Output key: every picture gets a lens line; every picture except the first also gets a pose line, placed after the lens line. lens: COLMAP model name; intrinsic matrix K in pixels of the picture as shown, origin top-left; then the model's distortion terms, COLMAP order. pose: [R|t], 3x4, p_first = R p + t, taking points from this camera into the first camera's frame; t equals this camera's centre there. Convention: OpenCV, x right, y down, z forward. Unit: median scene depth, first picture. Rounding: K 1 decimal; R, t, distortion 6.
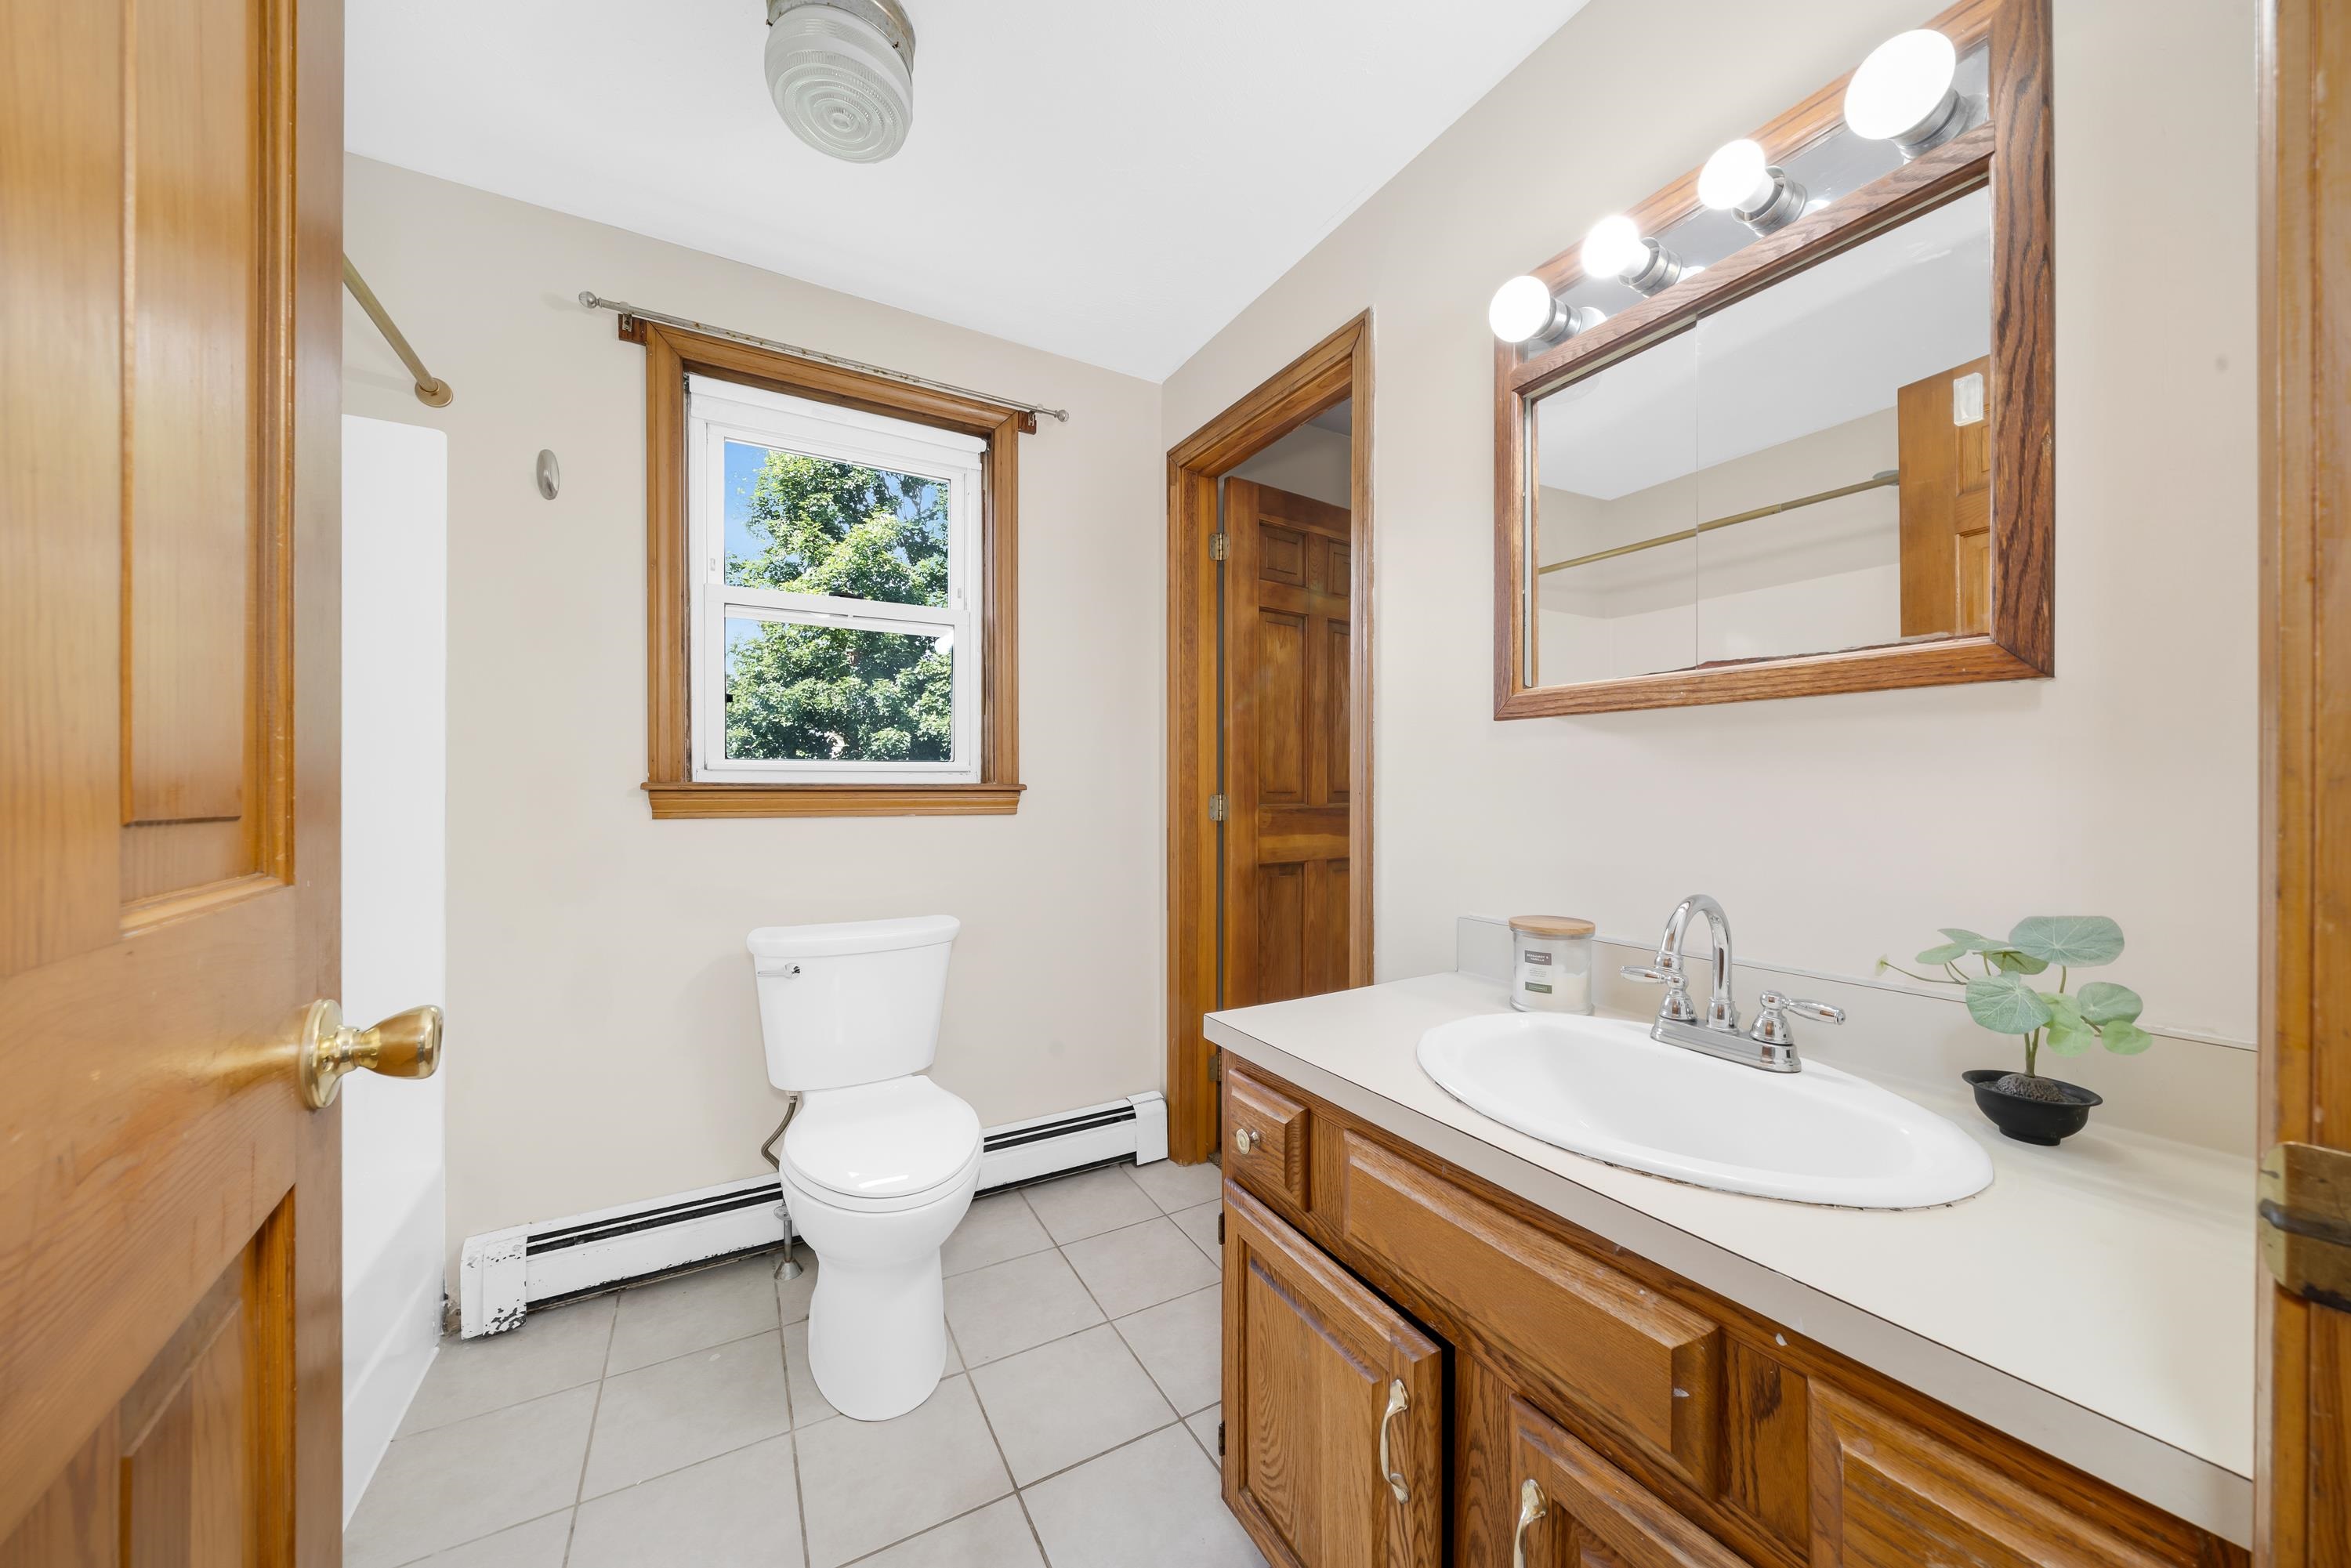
lens RADIAL K [[795.9, 0, 1172.4], [0, 795.9, 782.0], [0, 0, 1]] dist [-0.000317, 0.000045]
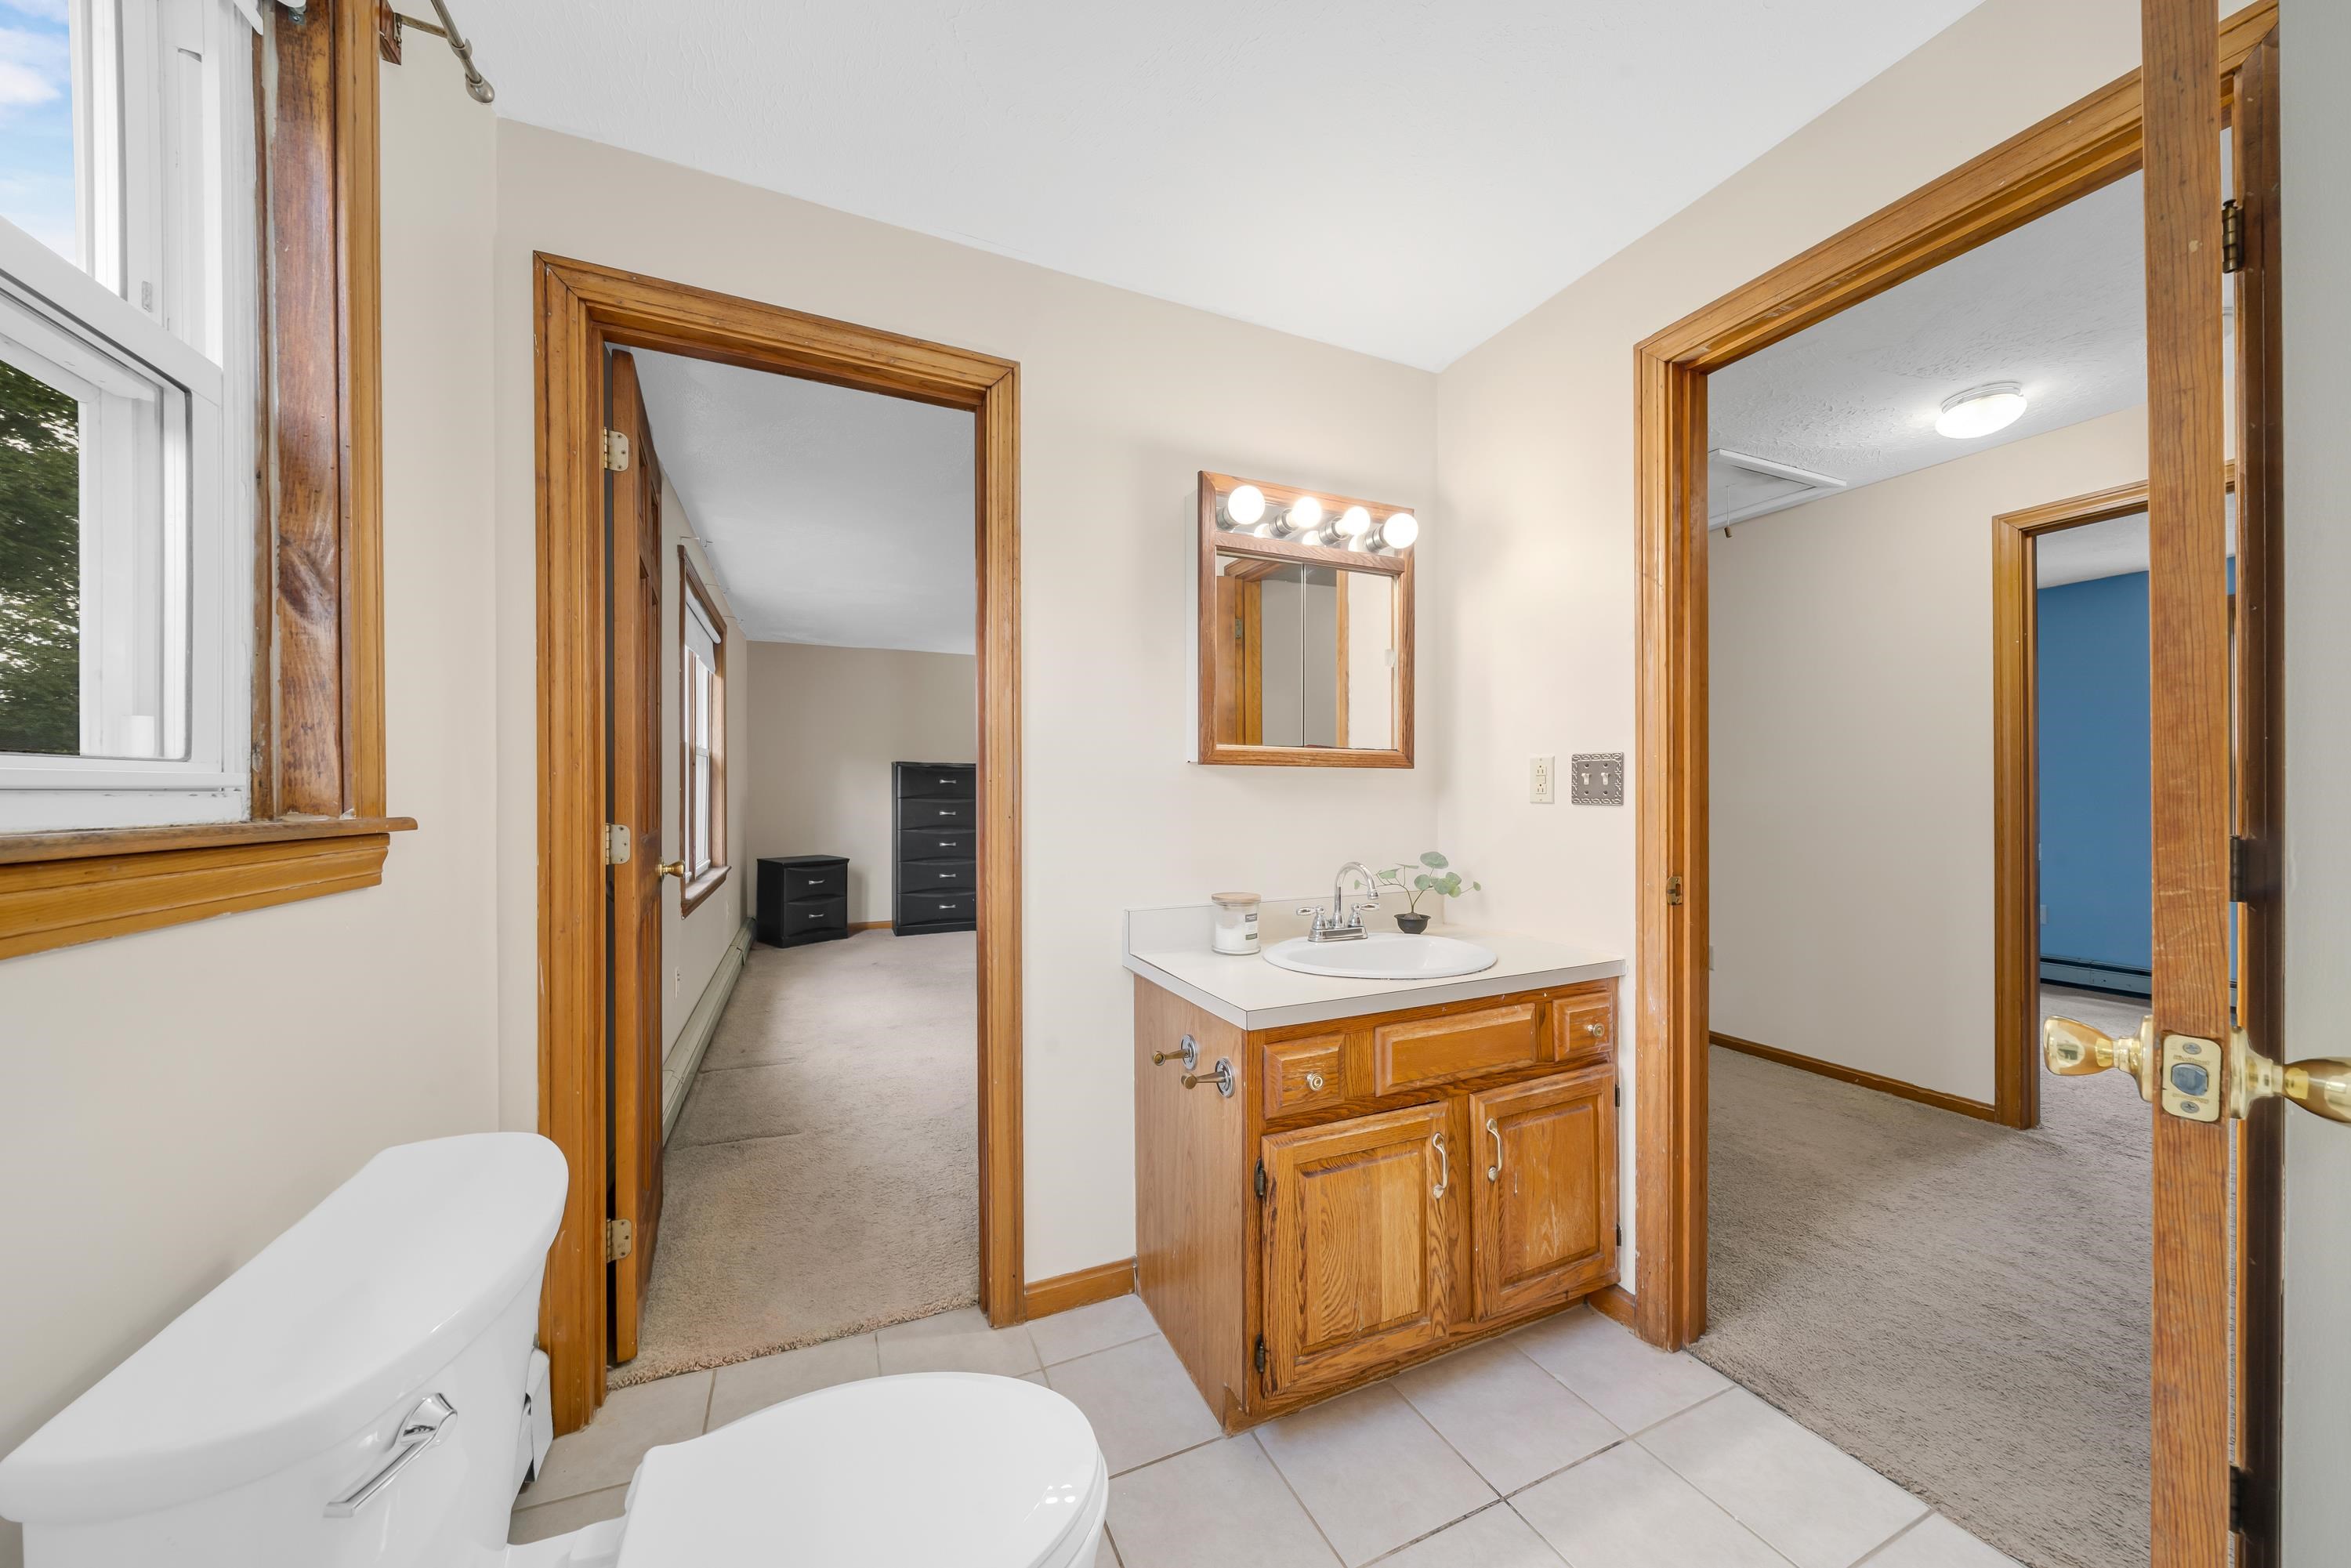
lens RADIAL K [[795.9, 0, 1170.4], [0, 795.9, 803.6], [0, 0, 1]] dist [-0.000317, 0.000045]
pose [[0.099804, 0.002494, 0.995004, -1.229976], [0.001263, 0.999996, -0.002633, -0.007538], [-0.995006, 0.001519, 0.099800, 1.089798]]
